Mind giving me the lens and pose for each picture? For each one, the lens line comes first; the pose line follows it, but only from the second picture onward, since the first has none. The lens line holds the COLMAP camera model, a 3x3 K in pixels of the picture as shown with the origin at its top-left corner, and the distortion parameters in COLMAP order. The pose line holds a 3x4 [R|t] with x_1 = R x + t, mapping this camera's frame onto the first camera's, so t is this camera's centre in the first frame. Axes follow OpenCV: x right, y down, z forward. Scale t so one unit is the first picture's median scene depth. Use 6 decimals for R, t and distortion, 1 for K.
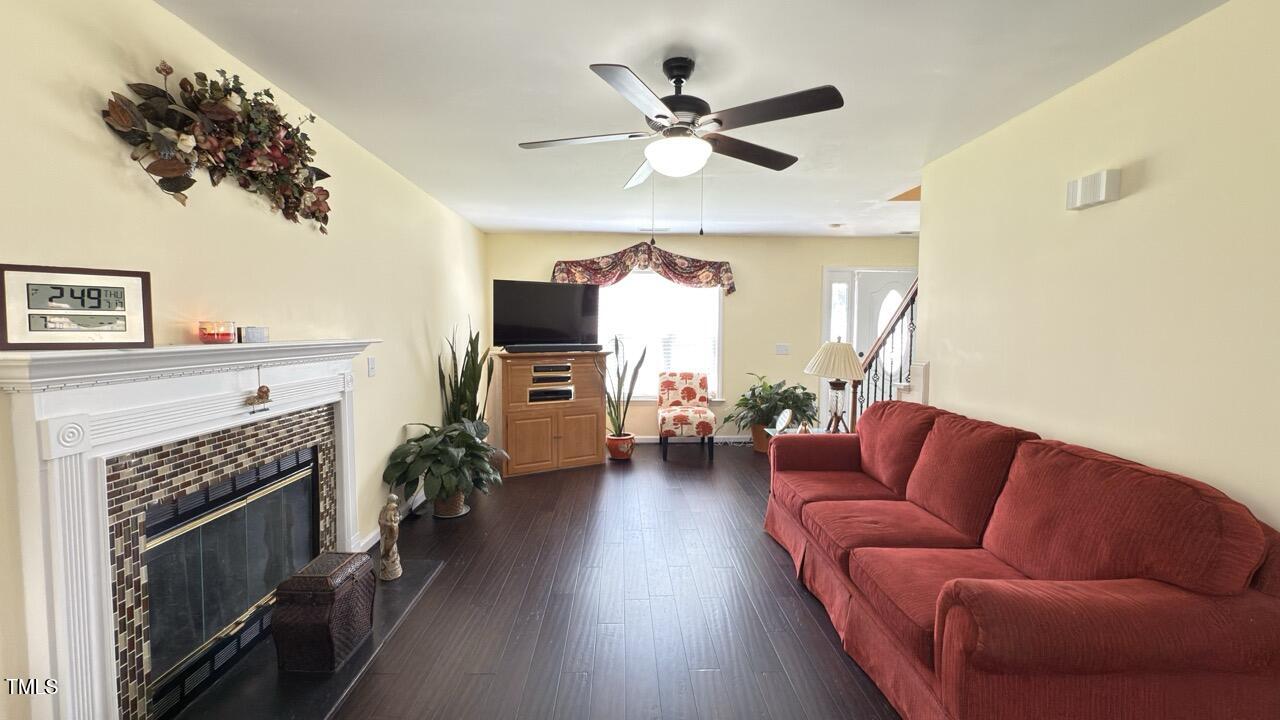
lens RADIAL K [[509.0, 0, 639.8], [0, 509.0, 357.4], [0, 0, 1]] dist [0.001655, 0.000193]
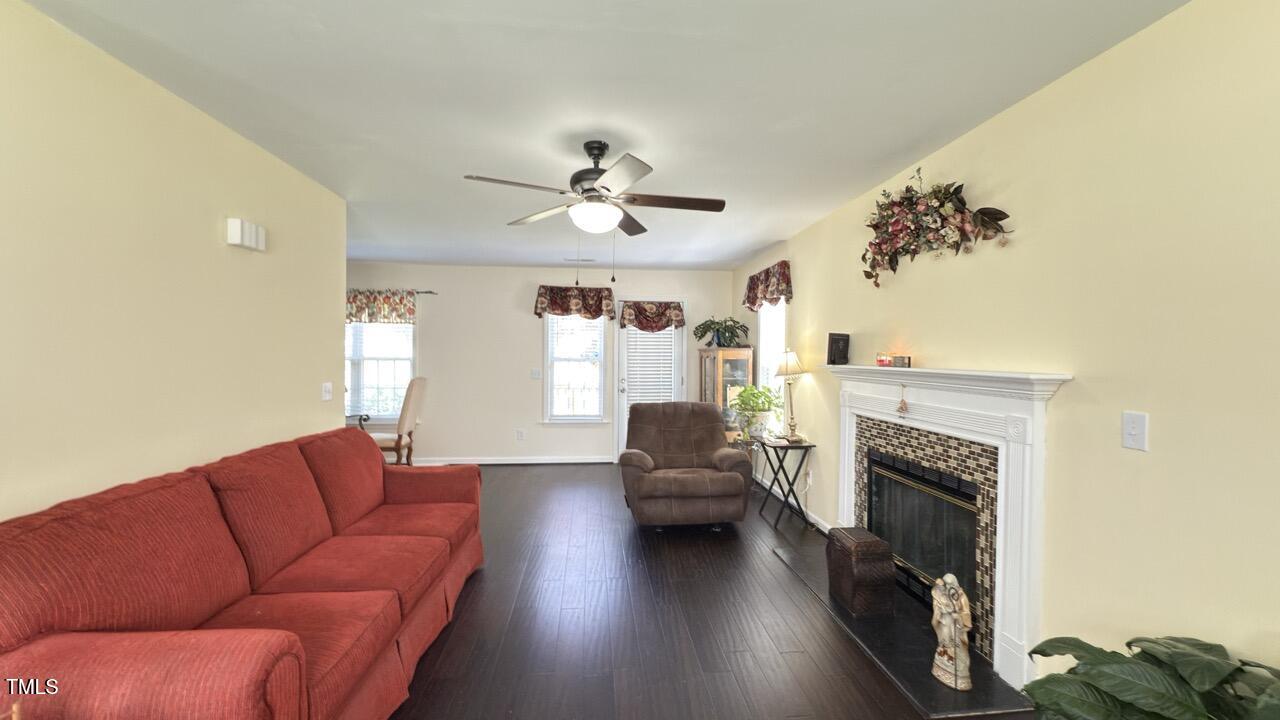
lens RADIAL K [[509.0, 0, 644.1], [0, 509.0, 356.9], [0, 0, 1]] dist [0.001655, 0.000193]
pose [[-0.998083, -0.006221, -0.061569, 0.030546], [-0.009886, 0.998186, 0.059394, -0.133481], [0.061088, 0.059889, -0.996334, 2.346712]]
